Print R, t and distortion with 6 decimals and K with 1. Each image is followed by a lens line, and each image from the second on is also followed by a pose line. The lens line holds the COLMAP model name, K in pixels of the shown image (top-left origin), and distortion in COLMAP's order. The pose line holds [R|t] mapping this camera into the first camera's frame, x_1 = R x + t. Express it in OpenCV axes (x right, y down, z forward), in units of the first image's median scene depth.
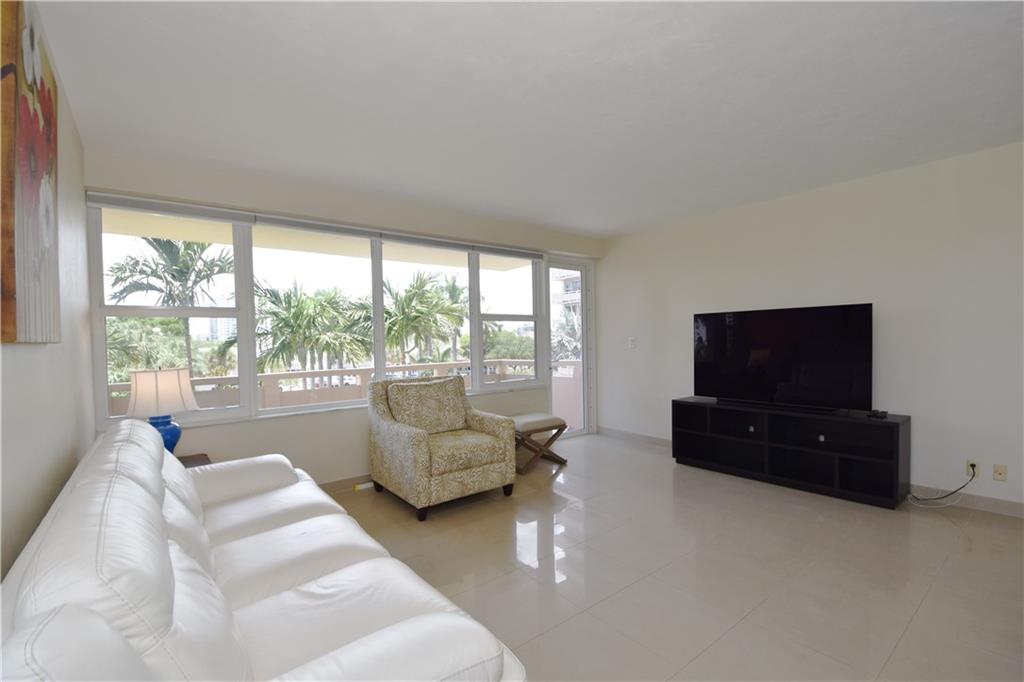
lens RADIAL K [[459.7, 0, 517.1], [0, 459.7, 344.1], [0, 0, 1]] dist [-0.001225, -0.000429]
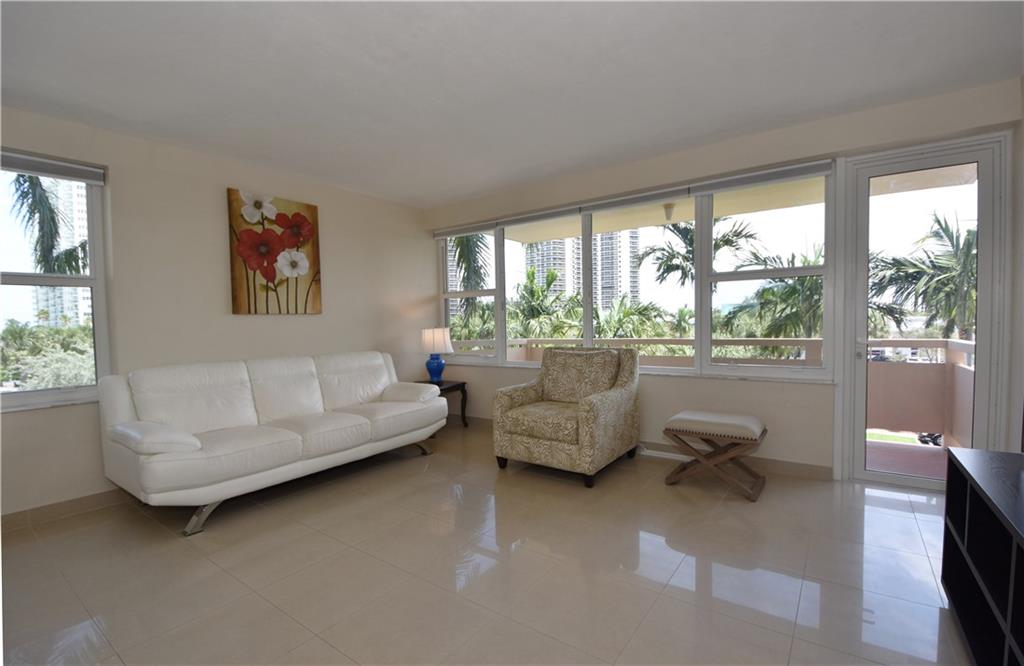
lens RADIAL K [[466.3, 0, 510.5], [0, 466.3, 333.3], [0, 0, 1]] dist [-0.005120, -0.001020]
pose [[0.262825, 0.042010, -0.963928, 0.782848], [0.002137, 0.999024, 0.044123, -0.002013], [0.964841, -0.013657, 0.262479, 0.626080]]
